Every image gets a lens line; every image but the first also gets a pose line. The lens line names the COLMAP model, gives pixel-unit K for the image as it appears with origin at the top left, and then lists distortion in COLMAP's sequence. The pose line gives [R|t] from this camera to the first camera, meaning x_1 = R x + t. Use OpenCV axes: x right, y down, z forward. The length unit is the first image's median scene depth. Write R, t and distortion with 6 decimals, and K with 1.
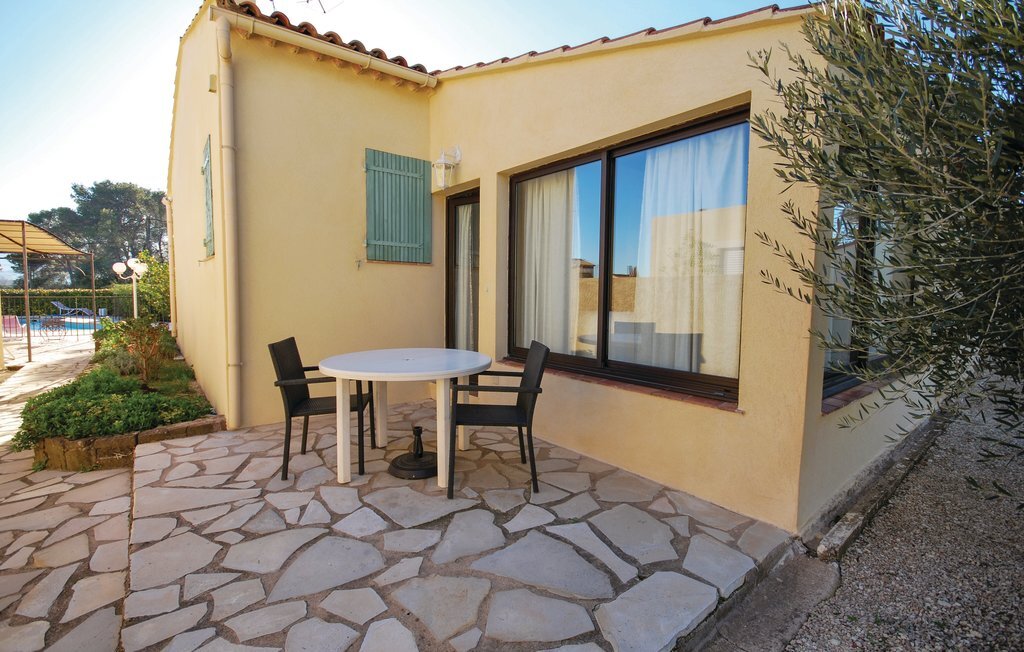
lens RADIAL K [[466.0, 0, 512.0], [0, 466.0, 326.0], [0, 0, 1]] dist [0.000148, -0.000626]
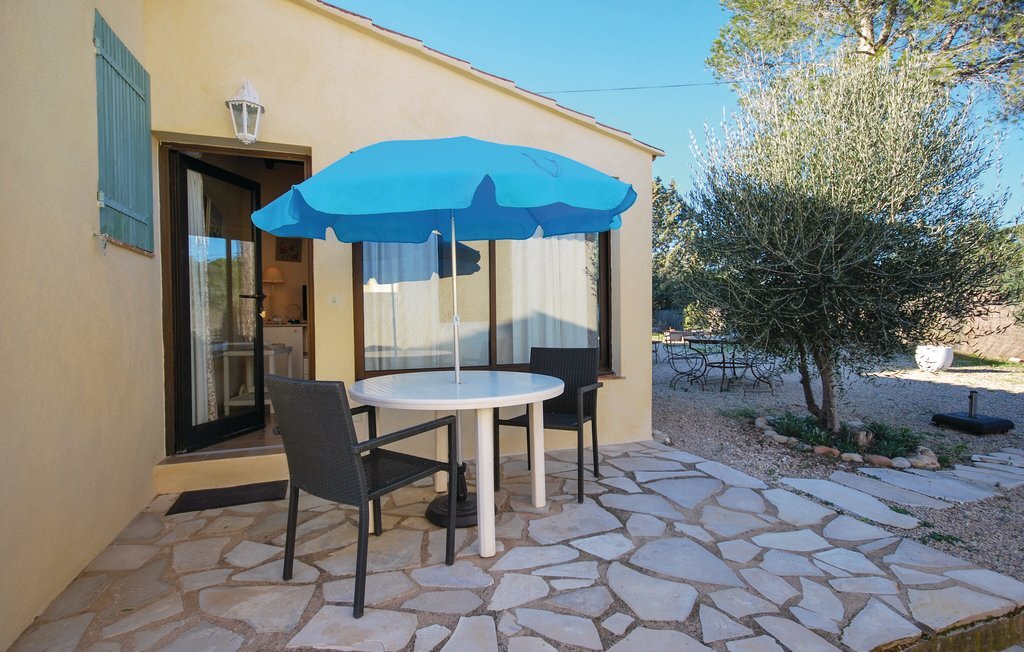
lens RADIAL K [[540.9, 0, 512.0], [0, 540.9, 326.0], [0, 0, 1]] dist [0.000603, 0.000547]
pose [[0.305480, -0.027852, 0.951791, -1.422366], [0.099472, 0.995036, -0.002809, -0.010866], [-0.946989, 0.095535, 0.306734, 0.853046]]
